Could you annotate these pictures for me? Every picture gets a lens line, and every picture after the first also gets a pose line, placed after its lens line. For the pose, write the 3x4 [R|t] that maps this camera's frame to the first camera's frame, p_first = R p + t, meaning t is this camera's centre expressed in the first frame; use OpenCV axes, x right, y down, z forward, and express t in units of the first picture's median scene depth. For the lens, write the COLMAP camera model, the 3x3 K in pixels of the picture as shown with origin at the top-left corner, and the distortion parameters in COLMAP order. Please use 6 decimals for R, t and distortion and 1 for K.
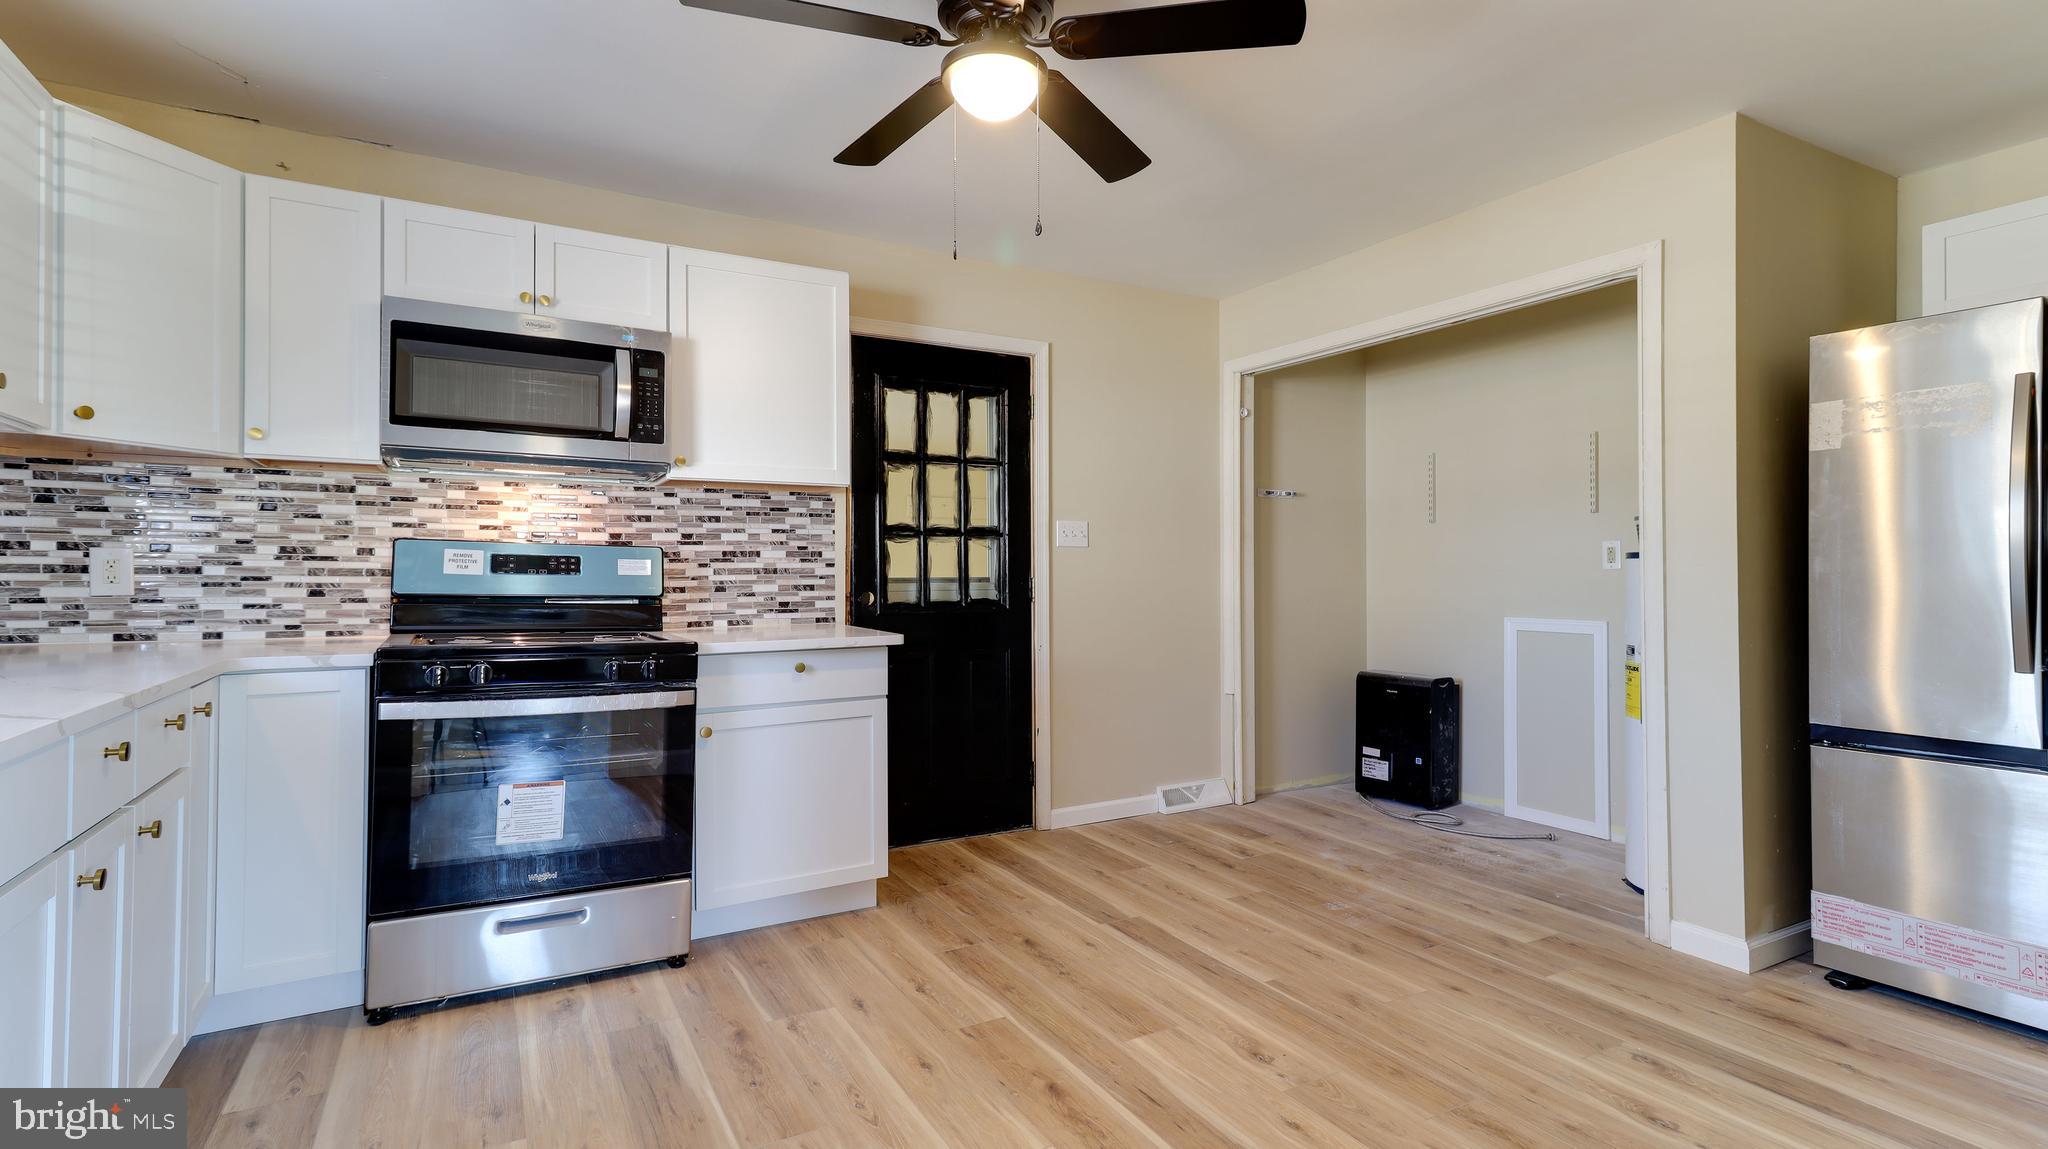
lens RADIAL K [[933.5, 0, 1023.2], [0, 933.5, 569.5], [0, 0, 1]] dist [0.001733, -0.000057]
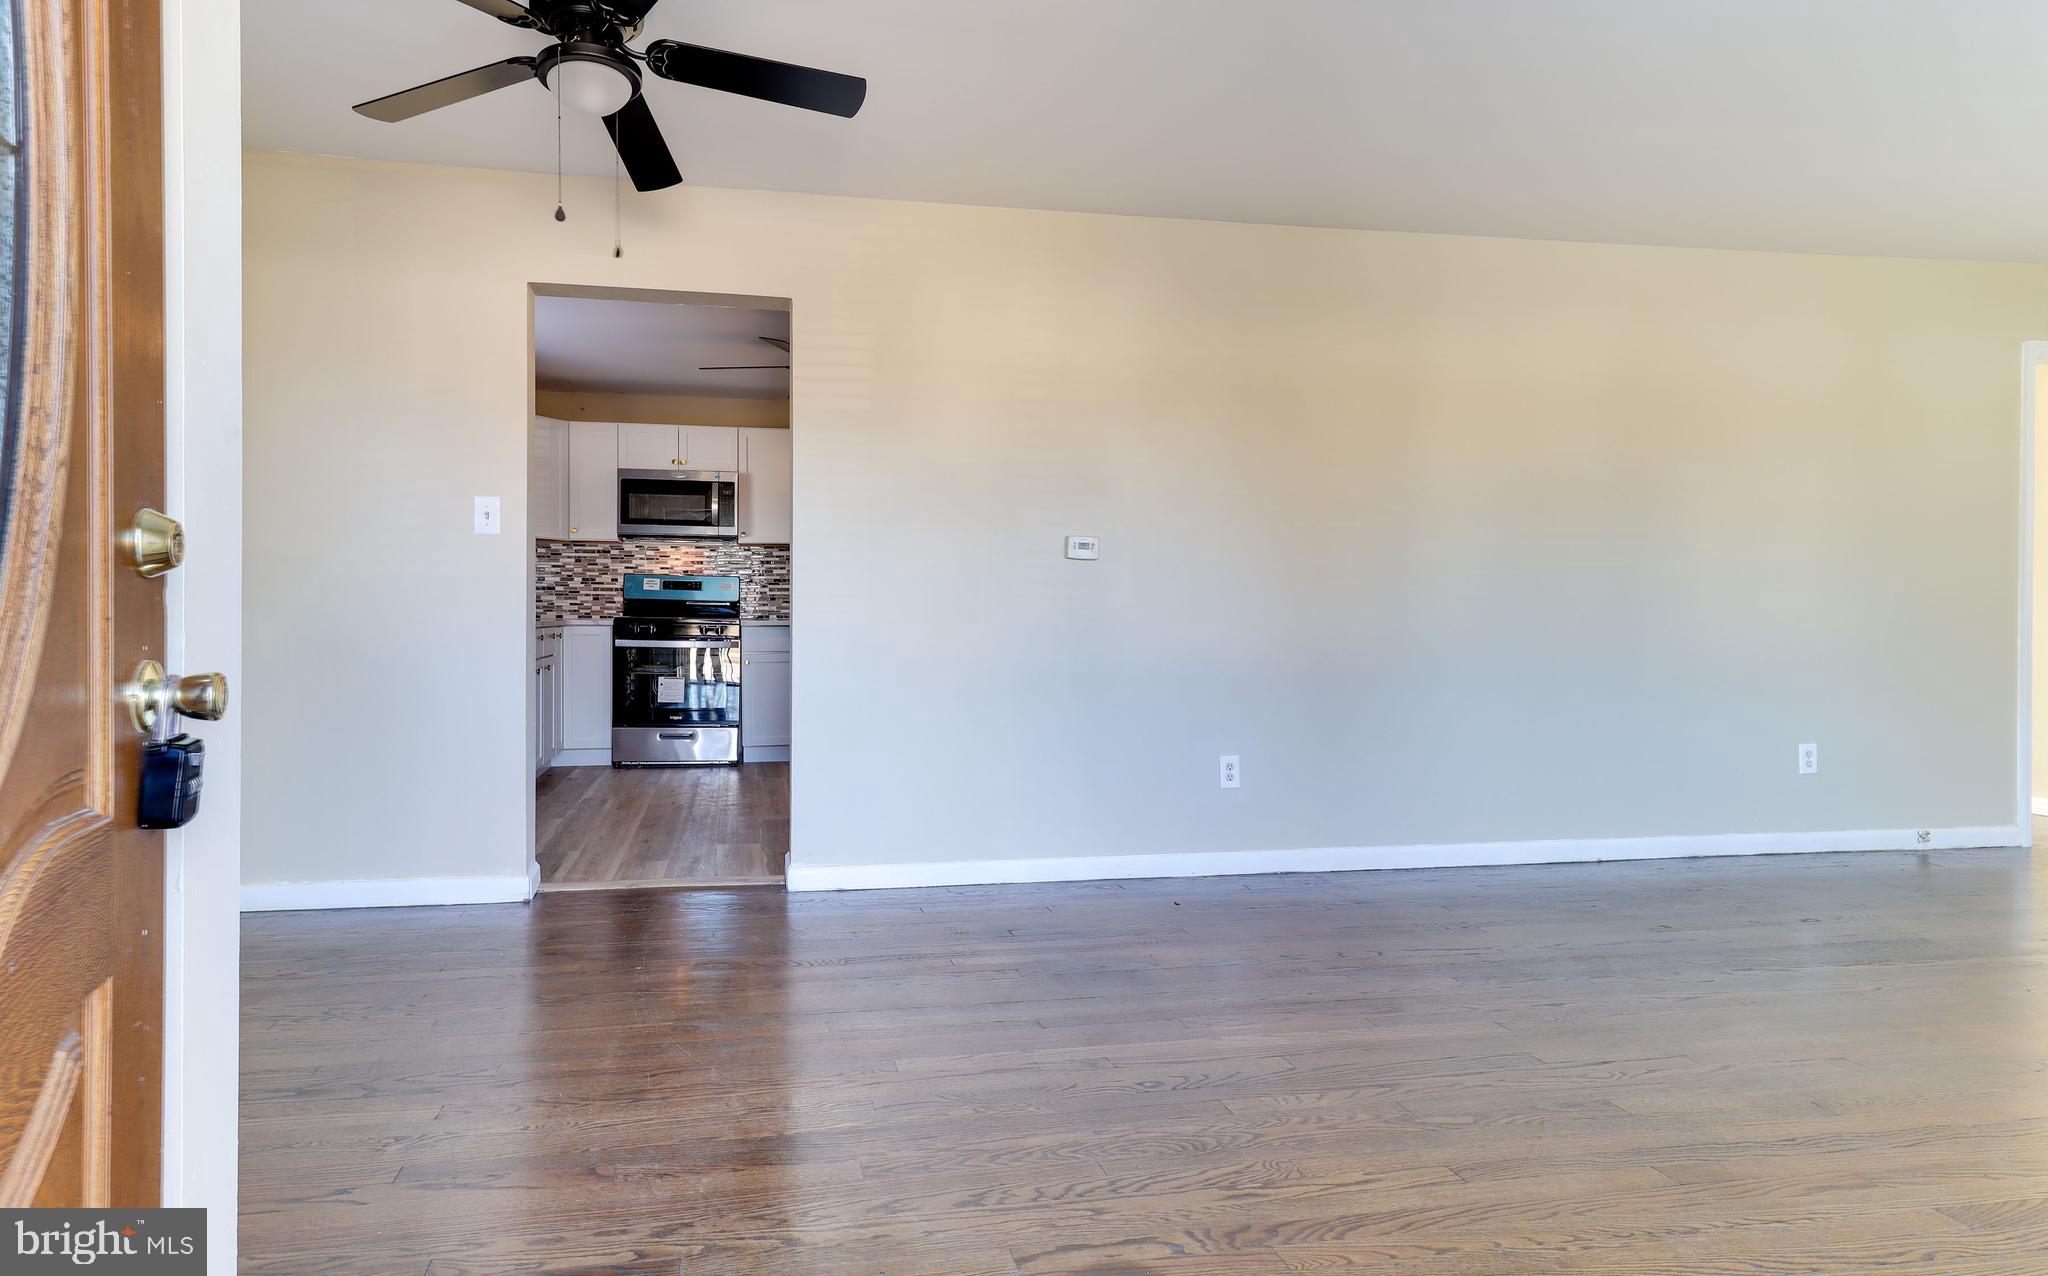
lens RADIAL K [[1069.5, 0, 947.0], [0, 1069.5, 643.7], [0, 0, 1]] dist [0.000403, -0.000254]
pose [[0.938628, 0.009033, -0.344812, 0.854817], [0.000489, 0.999621, 0.027520, 0.058452], [0.344930, -0.025999, 0.938268, -1.041640]]
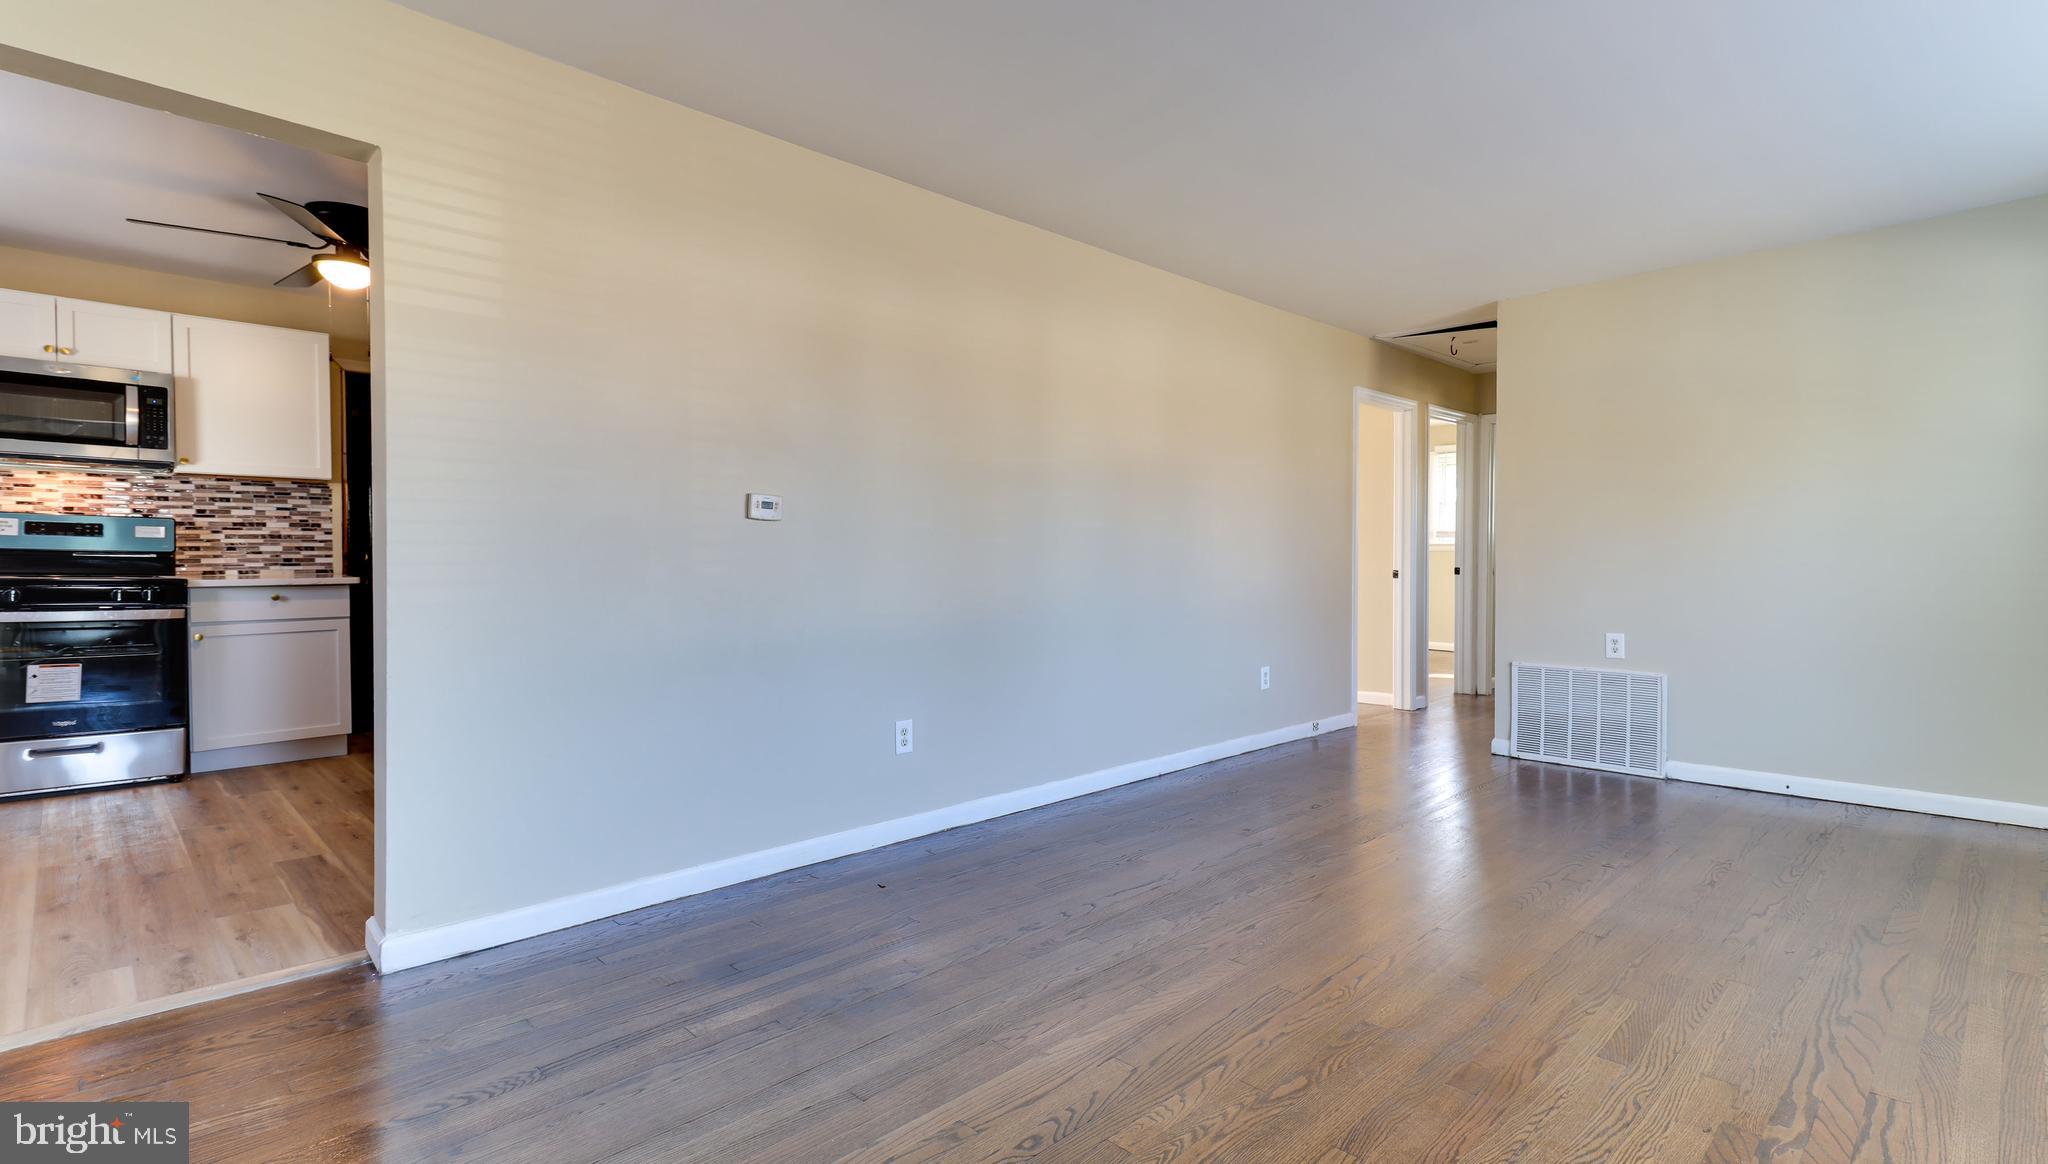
lens RADIAL K [[955.2, 0, 1029.8], [0, 955.2, 577.0], [0, 0, 1]] dist [0.013648, -0.000184]
pose [[0.968084, -0.001006, 0.250624, 0.550316], [-0.005461, 0.999670, 0.025108, 0.022987], [-0.250566, -0.025676, 0.967759, -0.830512]]
